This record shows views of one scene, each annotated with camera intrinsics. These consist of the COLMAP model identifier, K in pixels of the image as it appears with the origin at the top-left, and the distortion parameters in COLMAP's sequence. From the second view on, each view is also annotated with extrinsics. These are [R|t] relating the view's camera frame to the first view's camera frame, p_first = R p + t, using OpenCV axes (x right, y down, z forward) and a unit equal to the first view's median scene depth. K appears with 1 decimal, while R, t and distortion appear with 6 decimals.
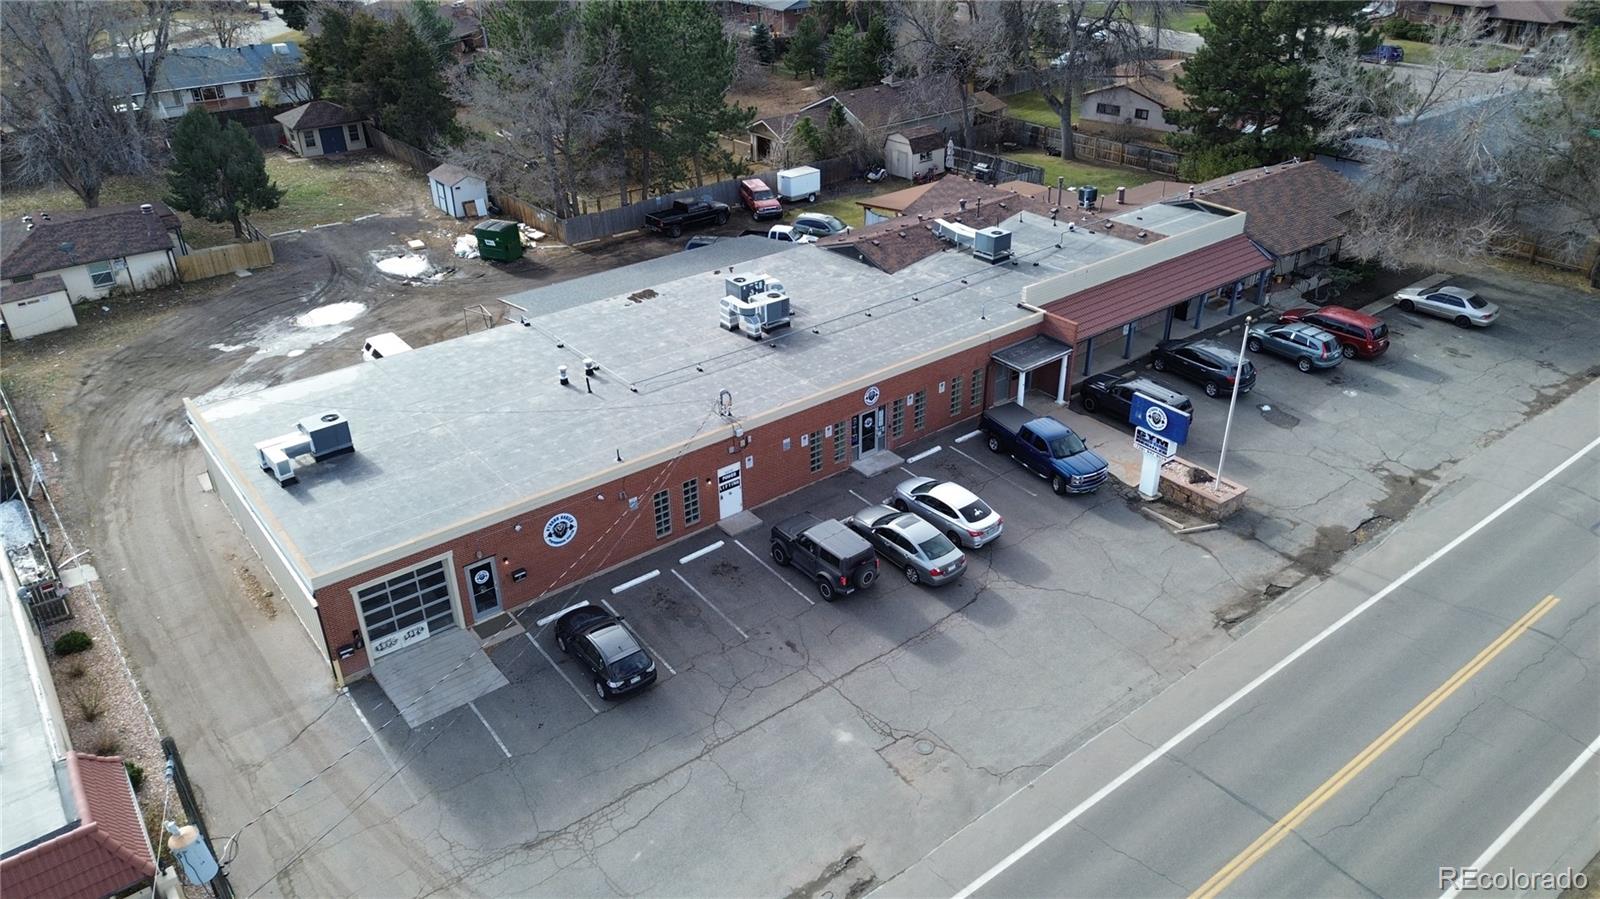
lens RADIAL K [[1131.2, 0, 801.1], [0, 1131.2, 444.5], [0, 0, 1]] dist [0.074351, -0.072084]
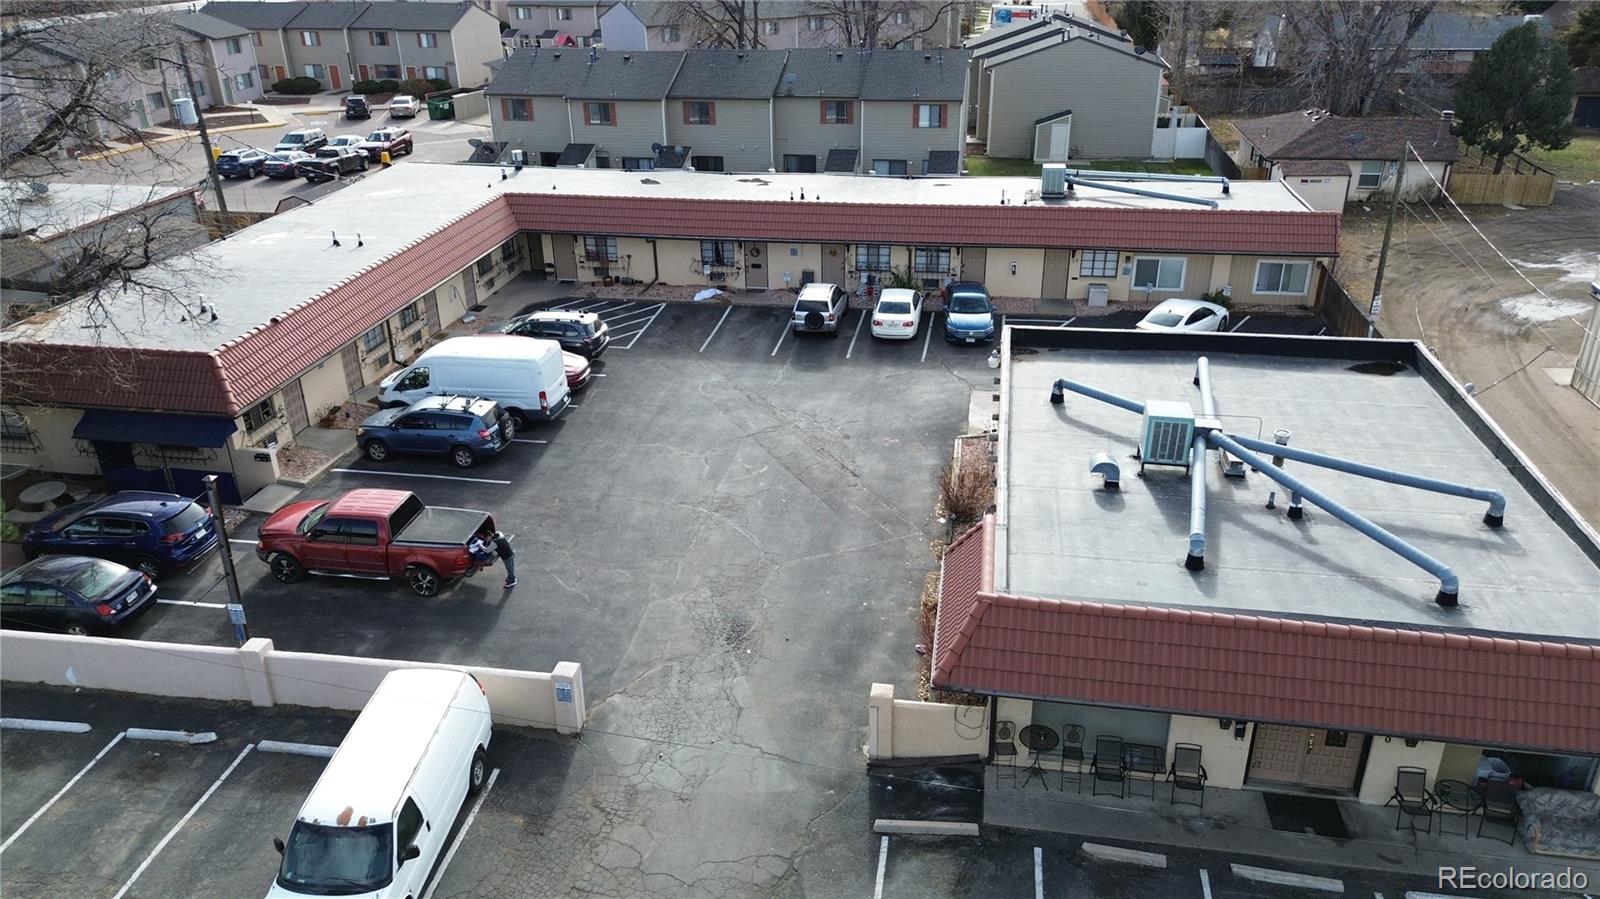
lens RADIAL K [[1131.2, 0, 801.1], [0, 1131.2, 444.5], [0, 0, 1]] dist [0.074351, -0.072084]
pose [[0.680926, 0.315265, -0.661021, -0.333370], [-0.350190, 0.932887, 0.084193, 0.199353], [0.643201, 0.174153, 0.745629, 0.057591]]
